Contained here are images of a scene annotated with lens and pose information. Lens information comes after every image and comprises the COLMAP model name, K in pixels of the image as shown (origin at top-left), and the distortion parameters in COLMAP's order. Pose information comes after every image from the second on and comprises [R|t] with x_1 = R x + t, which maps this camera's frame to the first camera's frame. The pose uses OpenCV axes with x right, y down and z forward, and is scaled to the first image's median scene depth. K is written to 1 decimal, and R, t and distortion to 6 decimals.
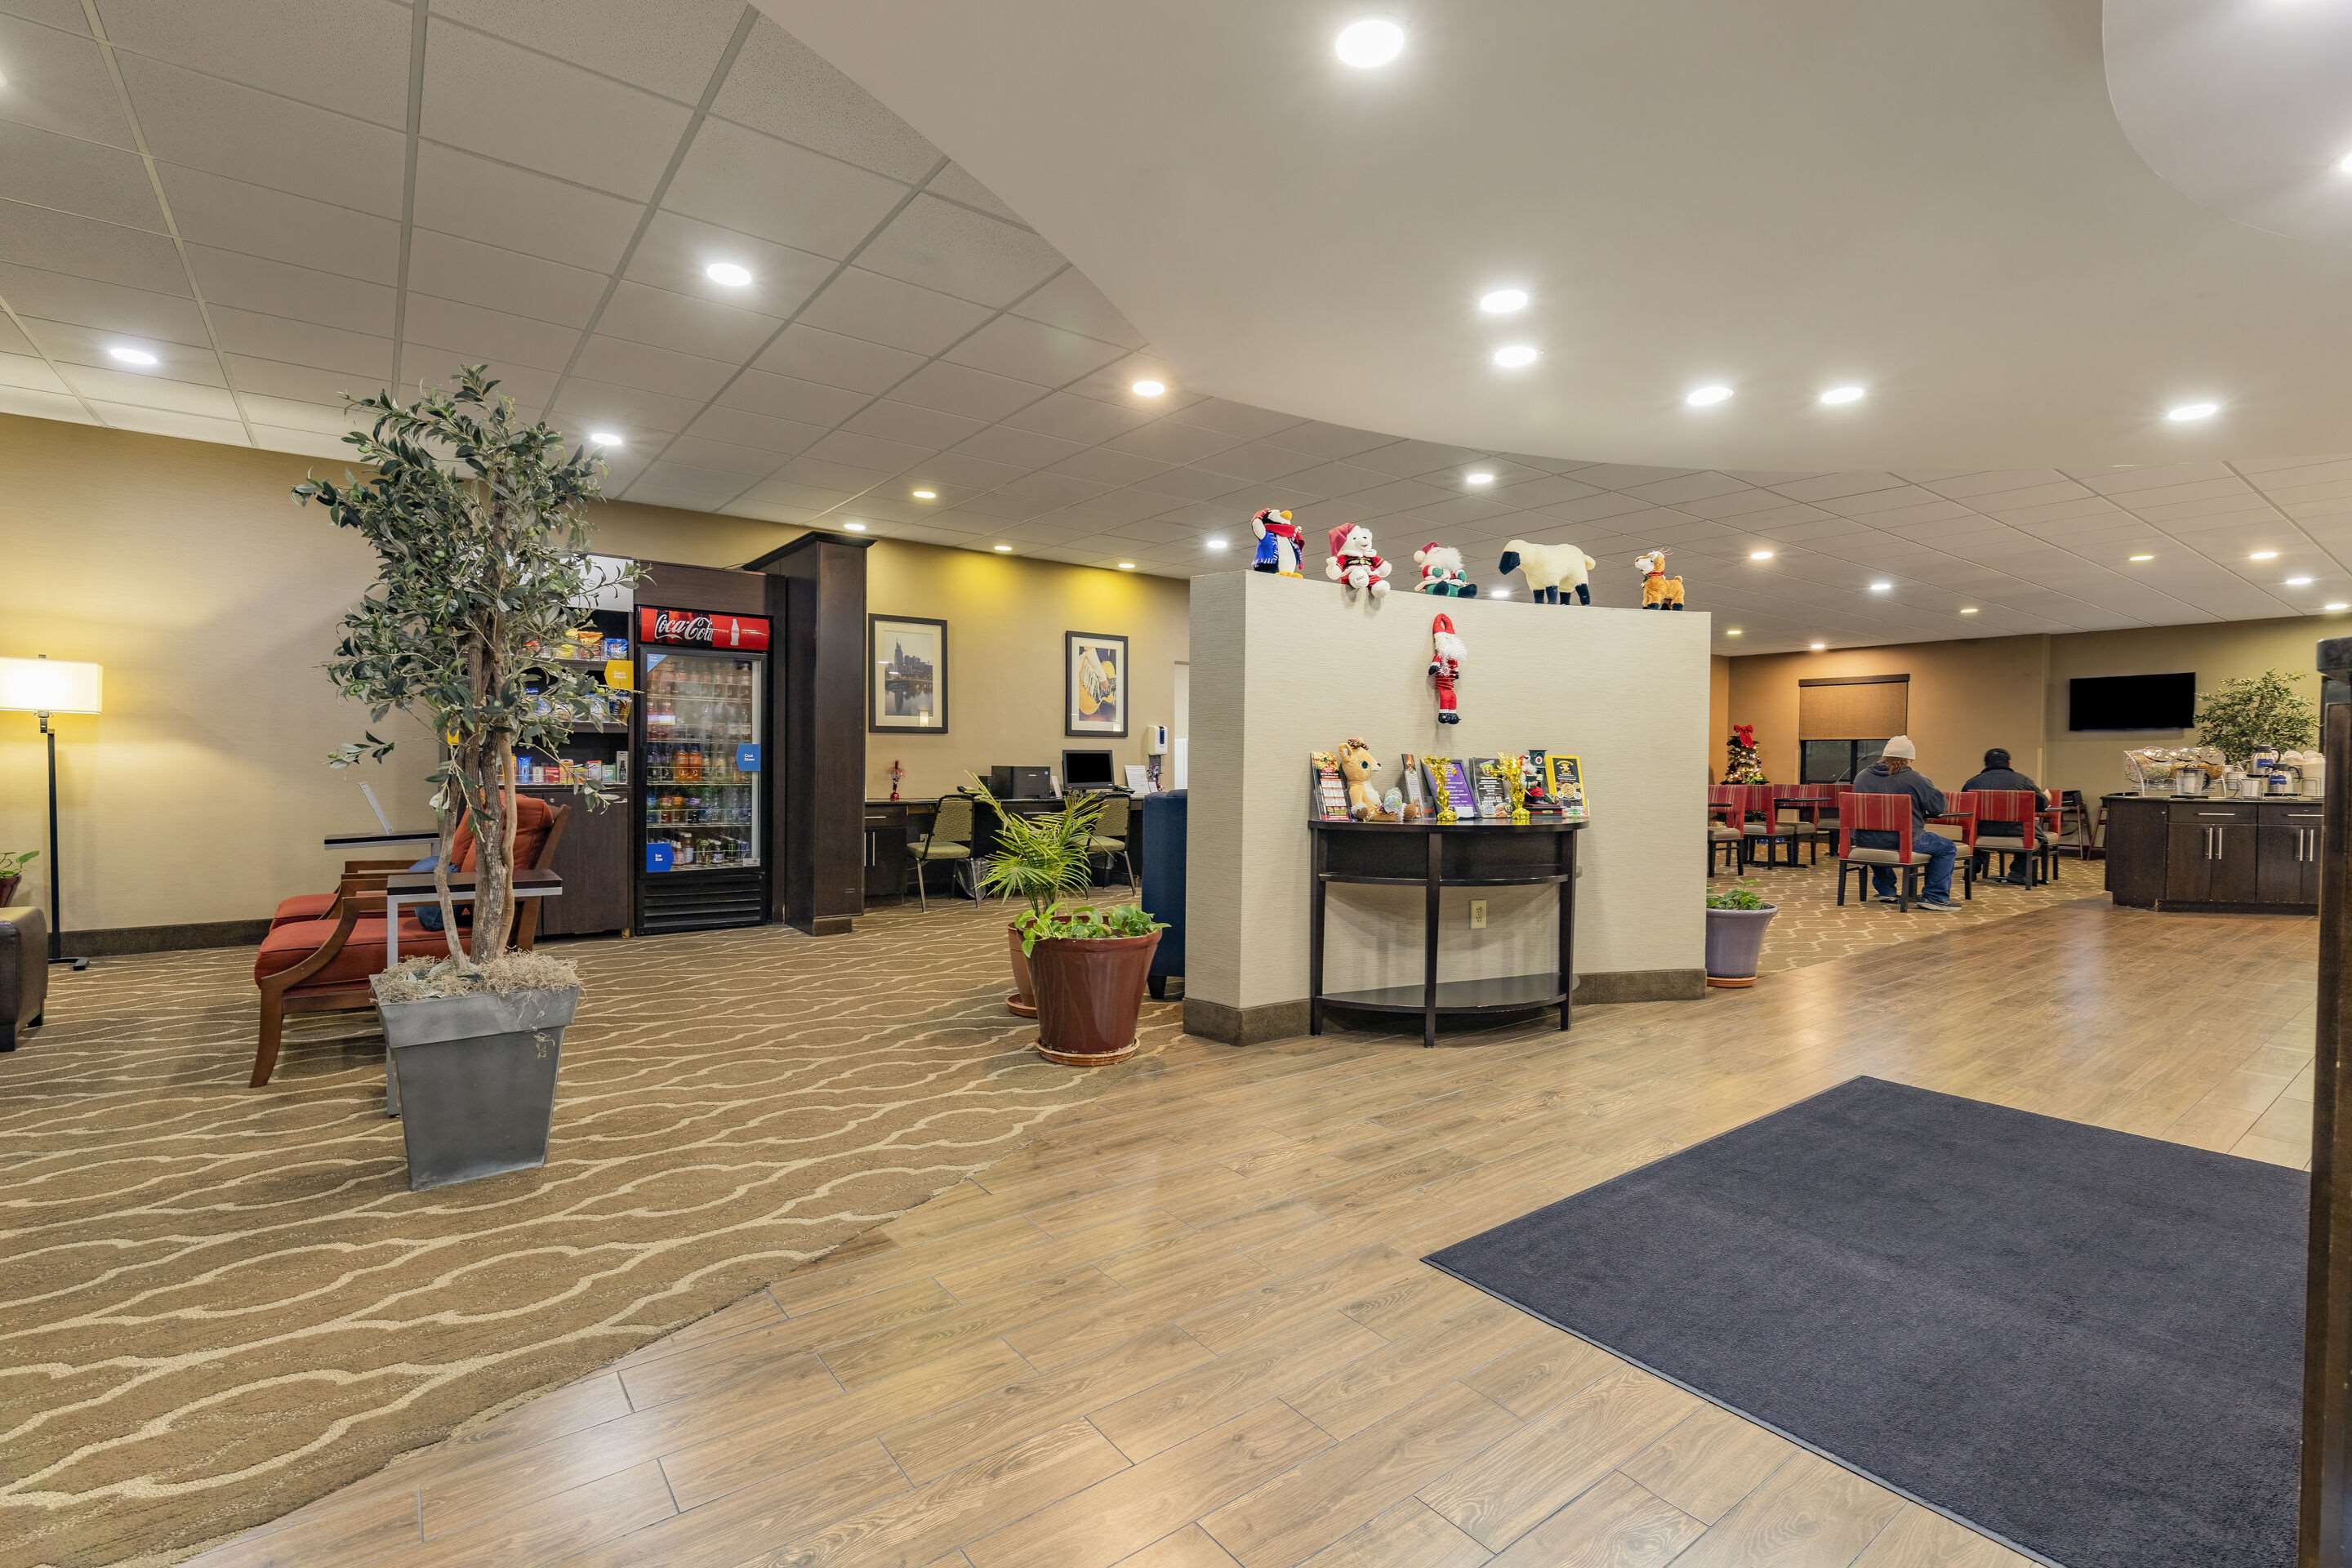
lens RADIAL K [[1044.8, 0, 1176.0], [0, 1044.8, 784.0], [0, 0, 1]] dist [0.000277, -0.000208]
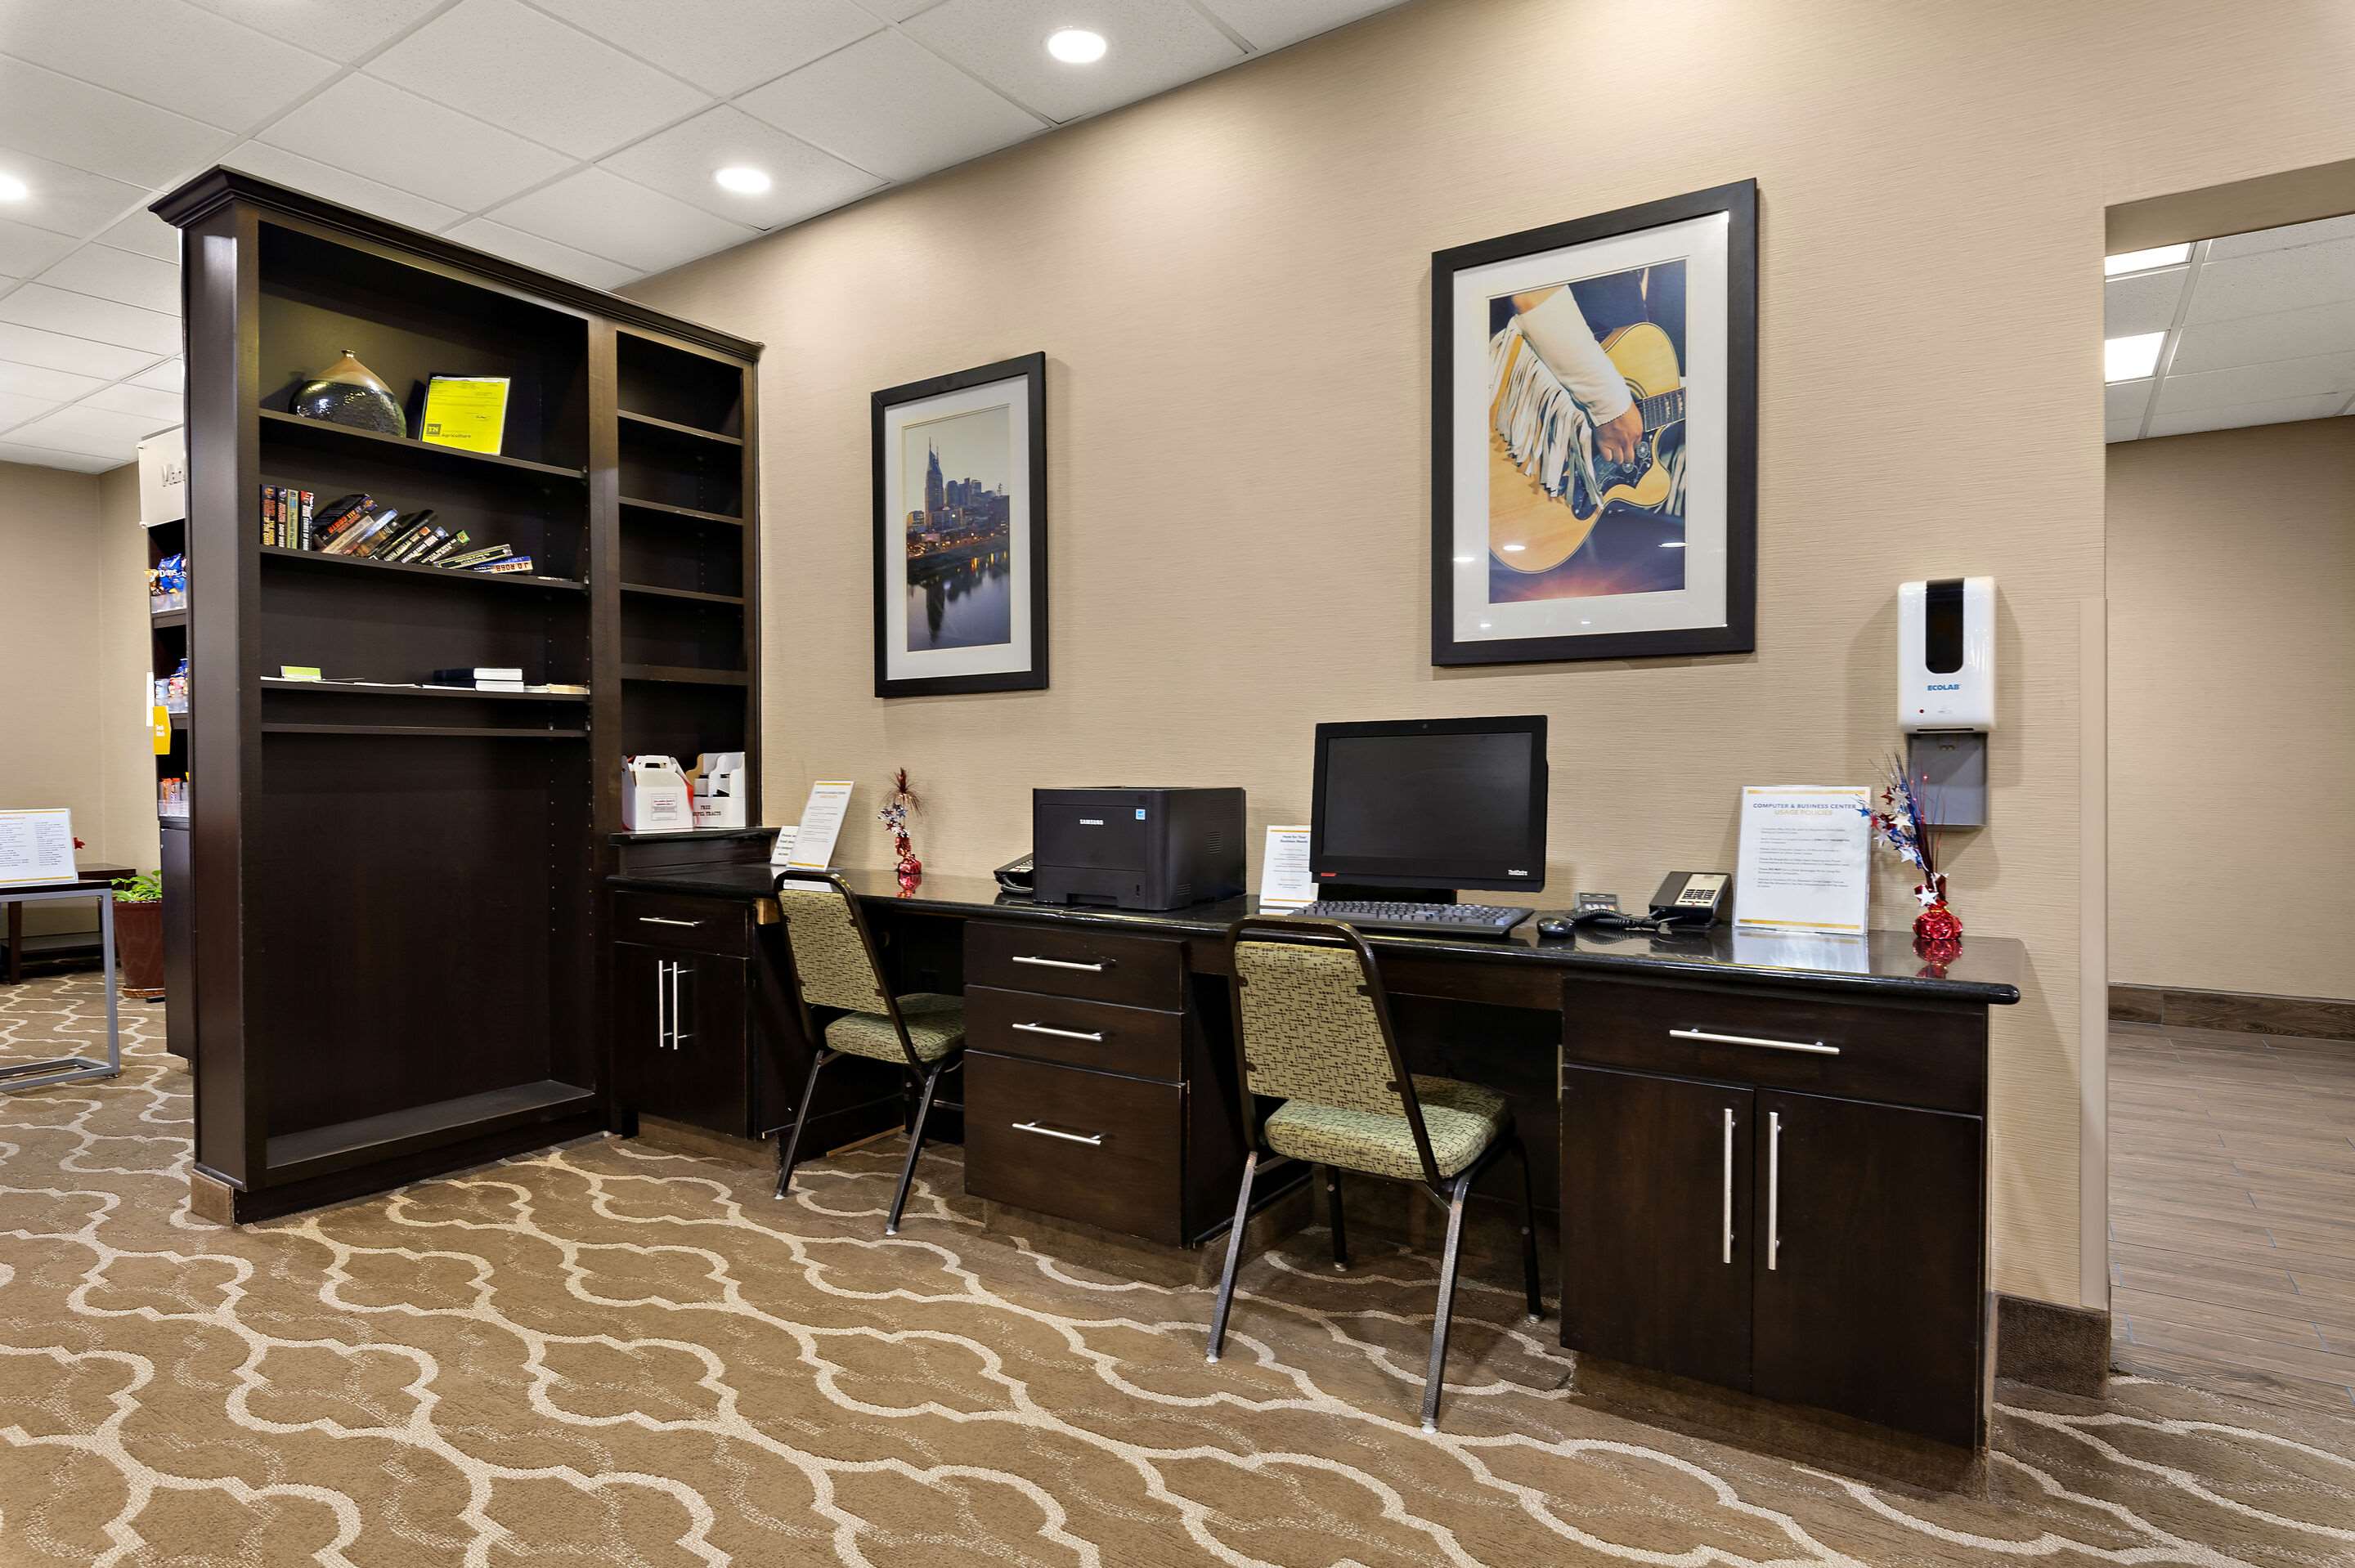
lens RADIAL K [[1253.9, 0, 1177.5], [0, 1253.9, 784.0], [0, 0, 1]] dist [0.004253, 0.000507]
pose [[0.284901, 0.011415, -0.958489, 0.189836], [-0.019900, 0.999784, 0.005992, -0.020495], [0.958350, 0.017367, 0.285067, 0.942616]]
